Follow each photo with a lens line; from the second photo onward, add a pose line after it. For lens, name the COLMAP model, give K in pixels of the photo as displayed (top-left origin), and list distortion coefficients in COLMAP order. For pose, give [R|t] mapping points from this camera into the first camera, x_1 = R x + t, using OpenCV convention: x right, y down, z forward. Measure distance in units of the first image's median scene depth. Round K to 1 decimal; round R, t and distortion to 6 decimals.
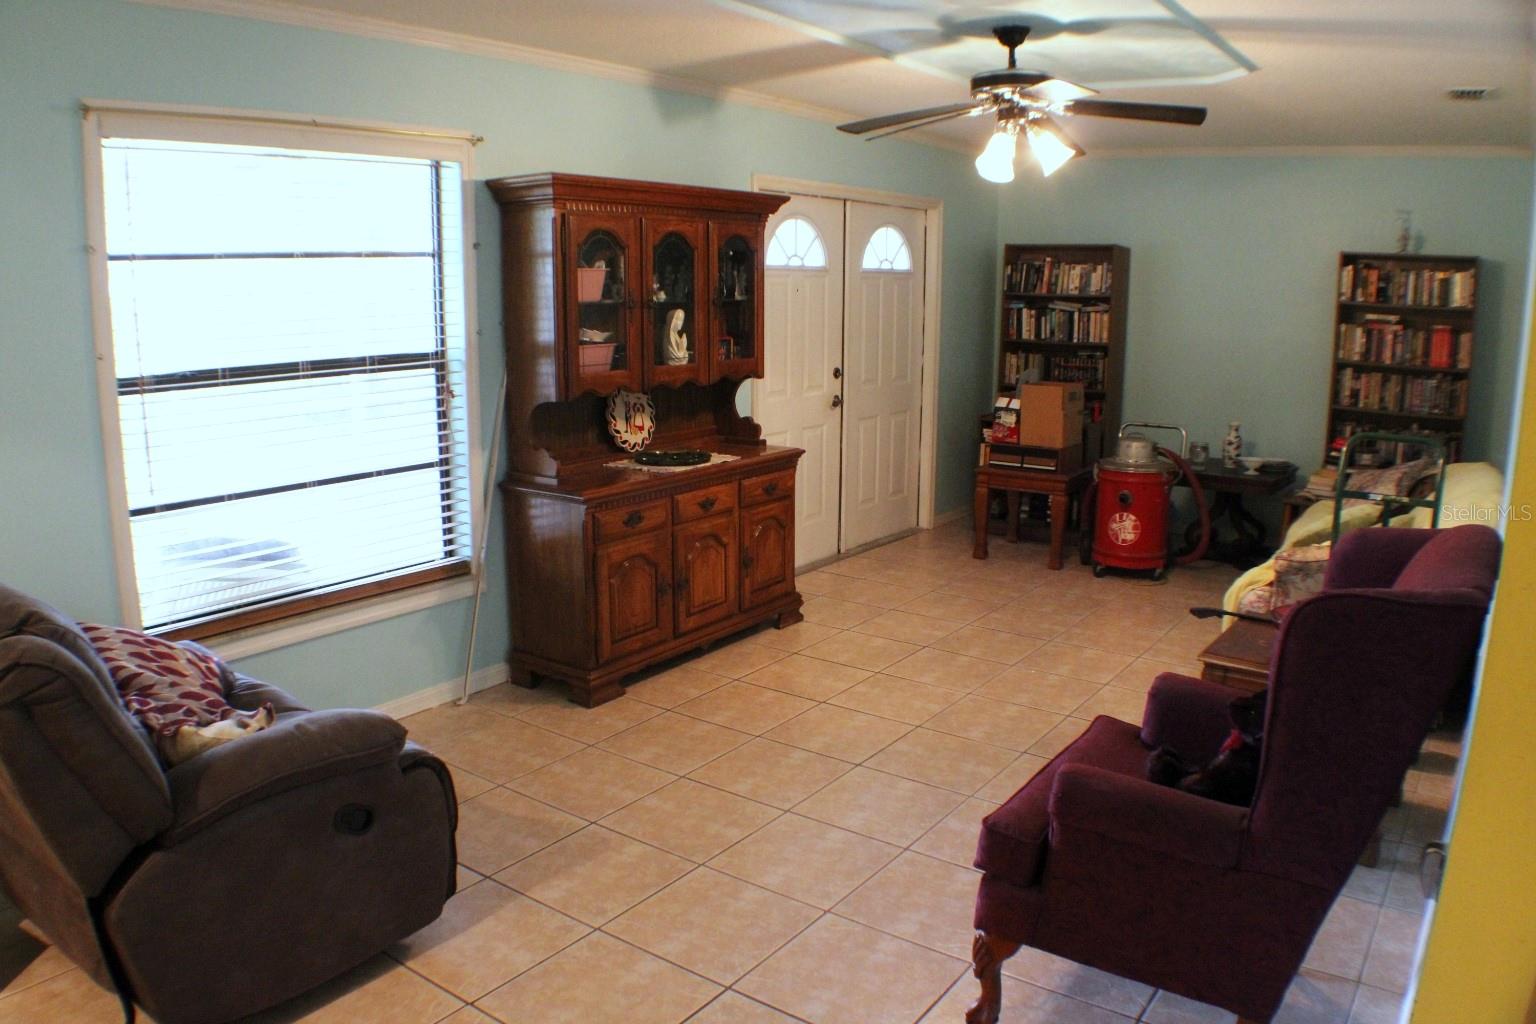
lens RADIAL K [[1166.2, 0, 764.4], [0, 1166.2, 510.9], [0, 0, 1]] dist [0.002655, -0.000554]
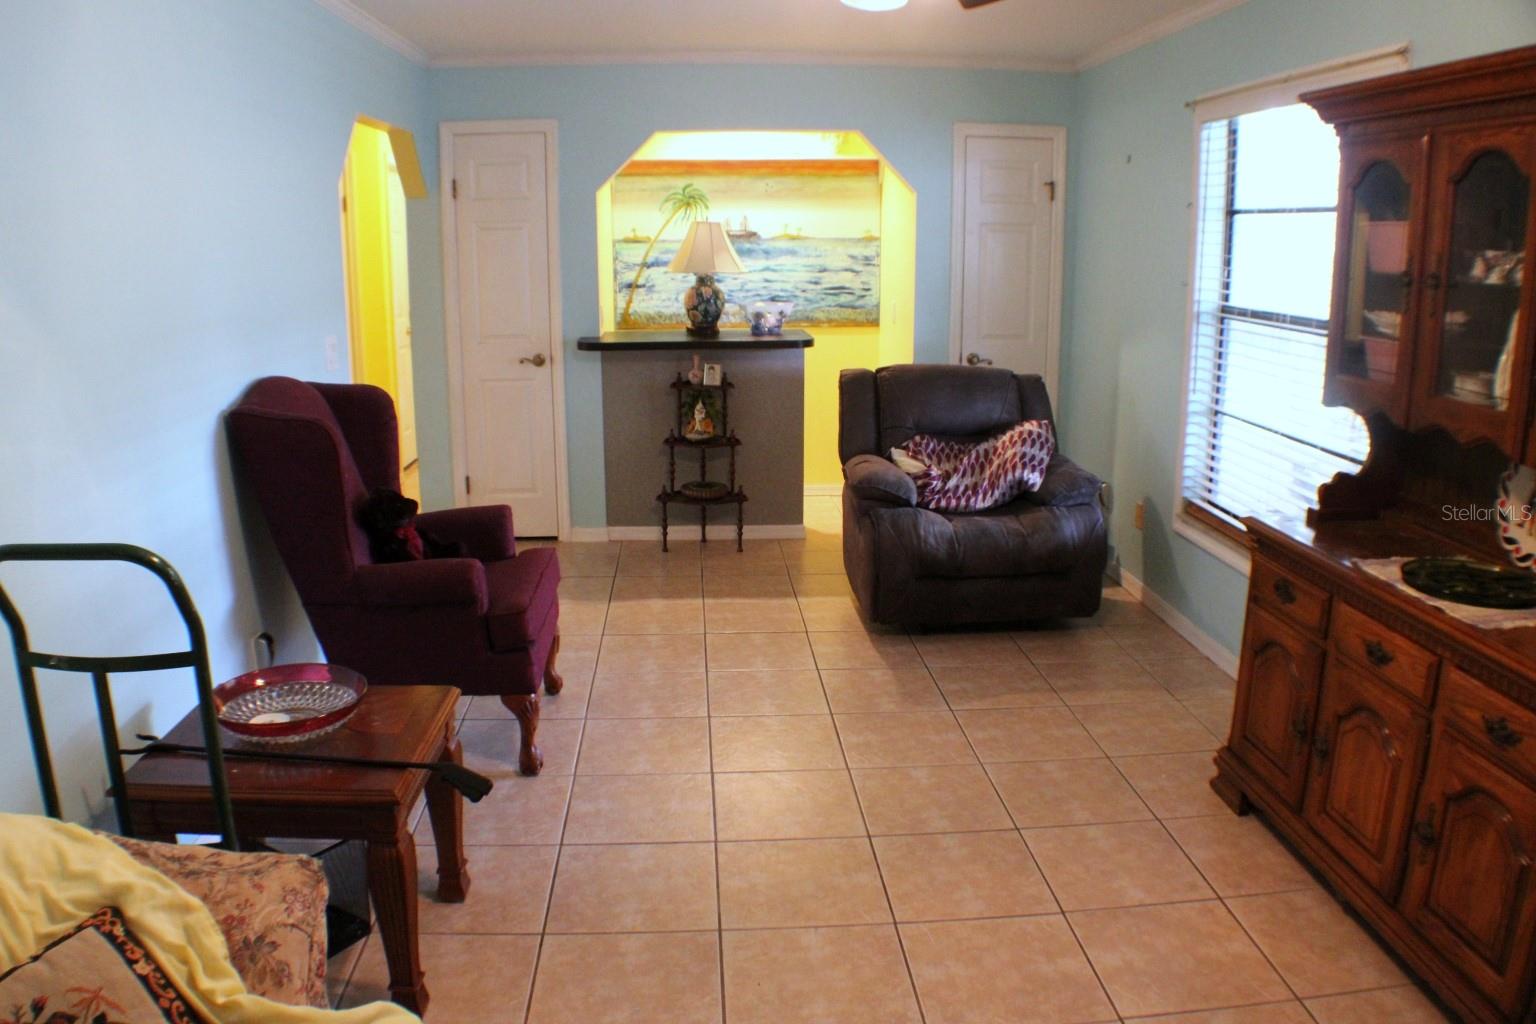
lens RADIAL K [[1166.2, 0, 763.8], [0, 1166.2, 515.1], [0, 0, 1]] dist [0.002655, -0.000554]
pose [[-0.759224, 0.144838, -0.634509, 0.557135], [-0.145465, 0.912495, 0.382351, -0.255718], [0.634365, 0.382589, -0.671719, 1.277289]]
